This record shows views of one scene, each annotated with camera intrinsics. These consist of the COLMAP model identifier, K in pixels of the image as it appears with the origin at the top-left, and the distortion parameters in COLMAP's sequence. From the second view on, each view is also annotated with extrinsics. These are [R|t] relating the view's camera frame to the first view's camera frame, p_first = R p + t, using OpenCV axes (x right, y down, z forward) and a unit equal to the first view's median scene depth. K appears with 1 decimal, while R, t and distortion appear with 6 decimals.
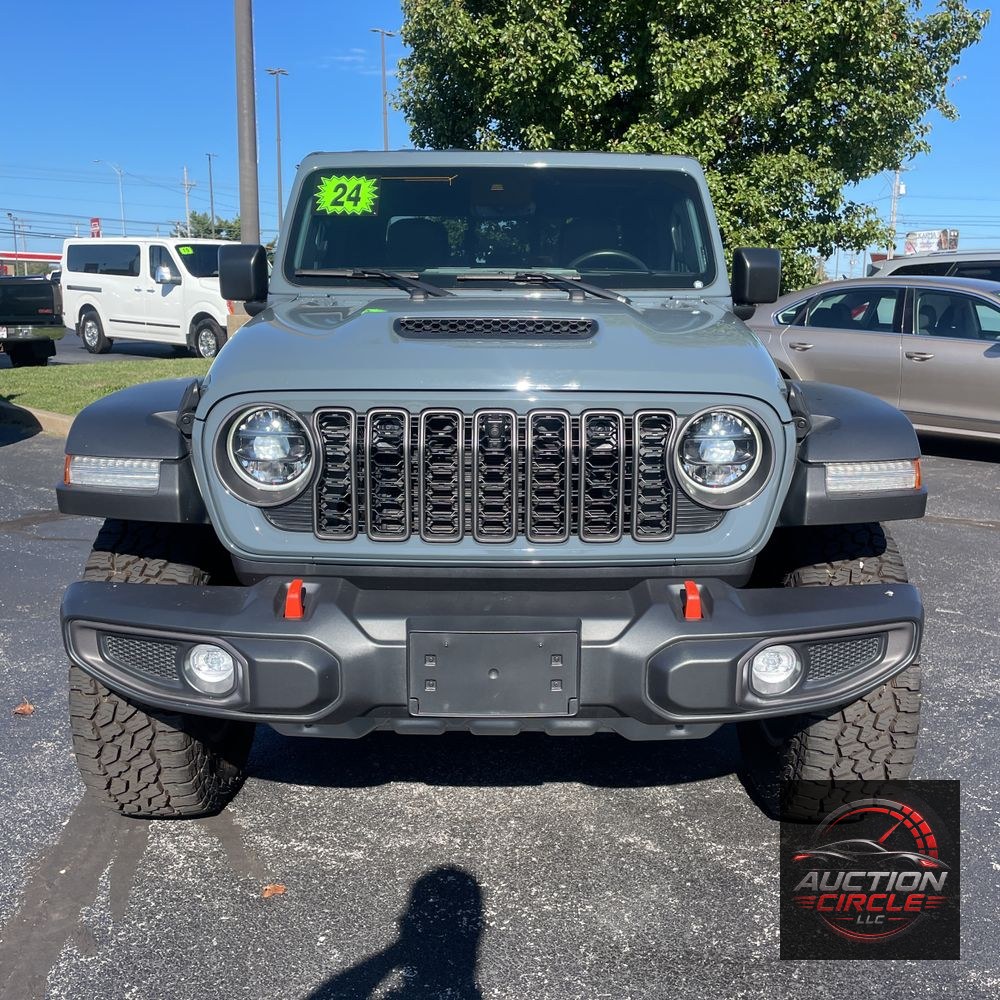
lens RADIAL K [[1003.0, 0, 497.4], [0, 1003.0, 488.4], [0, 0, 1]] dist [0.097304, -0.141490]
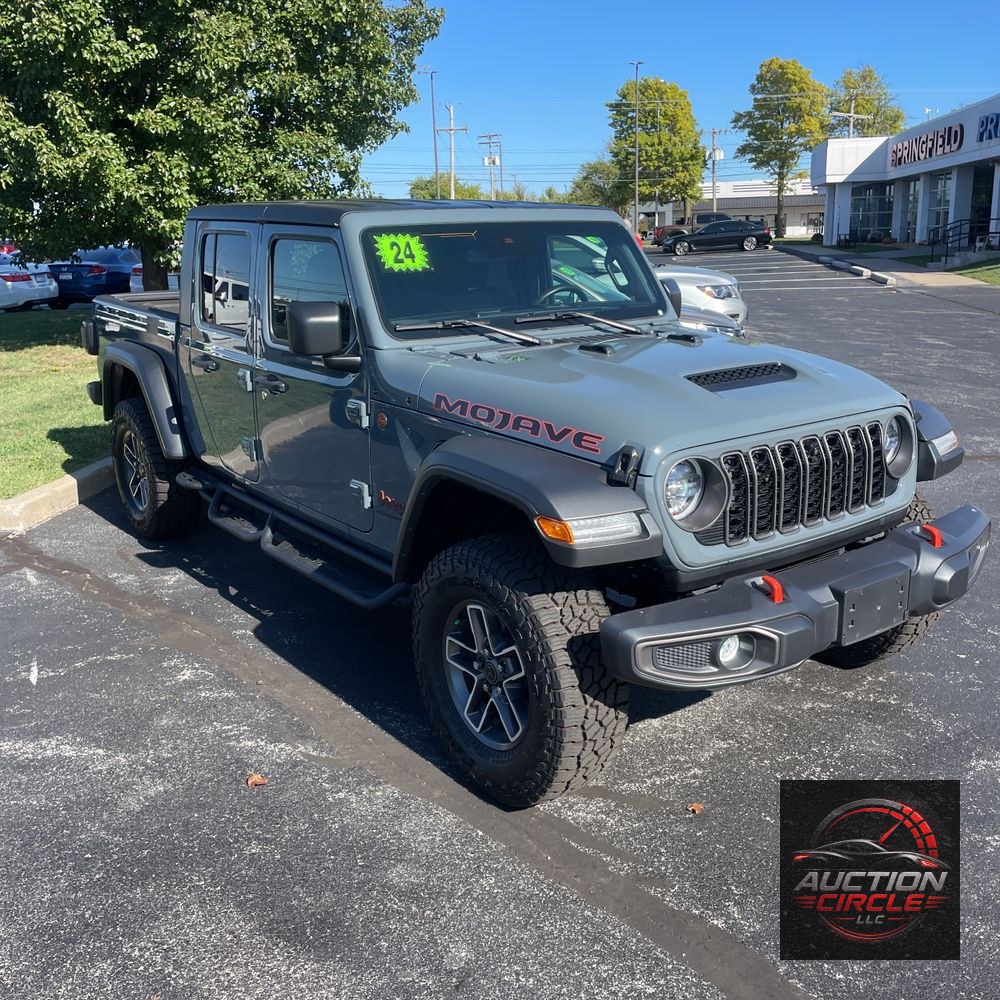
lens RADIAL K [[1007.5, 0, 517.2], [0, 1007.5, 491.1], [0, 0, 1]] dist [0.097796, -0.143533]
pose [[0.798184, -0.176403, 0.576007, -0.236222], [0.142248, 0.984317, 0.104332, -0.041786], [-0.585378, -0.001340, 0.810759, 0.007220]]
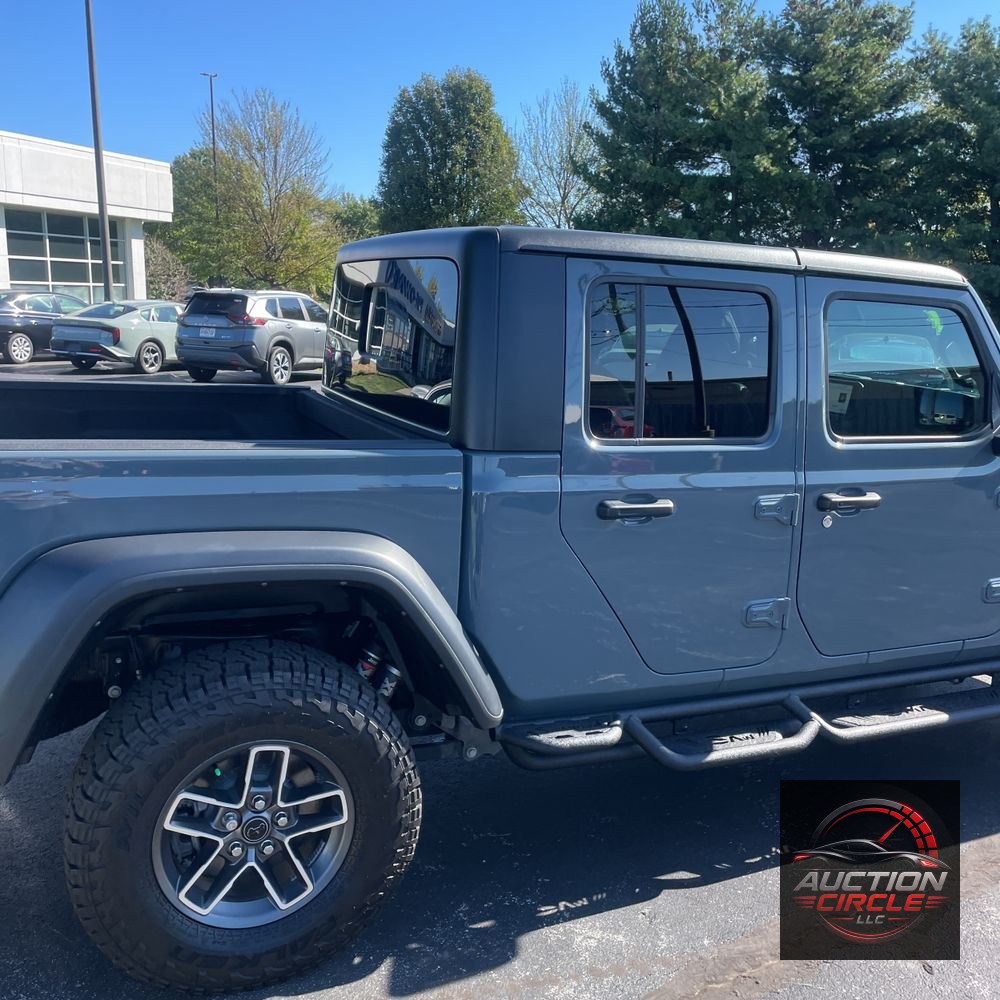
lens RADIAL K [[1003.0, 0, 497.4], [0, 1003.0, 488.4], [0, 0, 1]] dist [0.097304, -0.141490]
pose [[-0.404477, -0.193103, 0.893929, -0.290450], [0.137129, 0.953598, 0.268040, -0.154330], [-0.904209, 0.231000, -0.359229, 0.612550]]
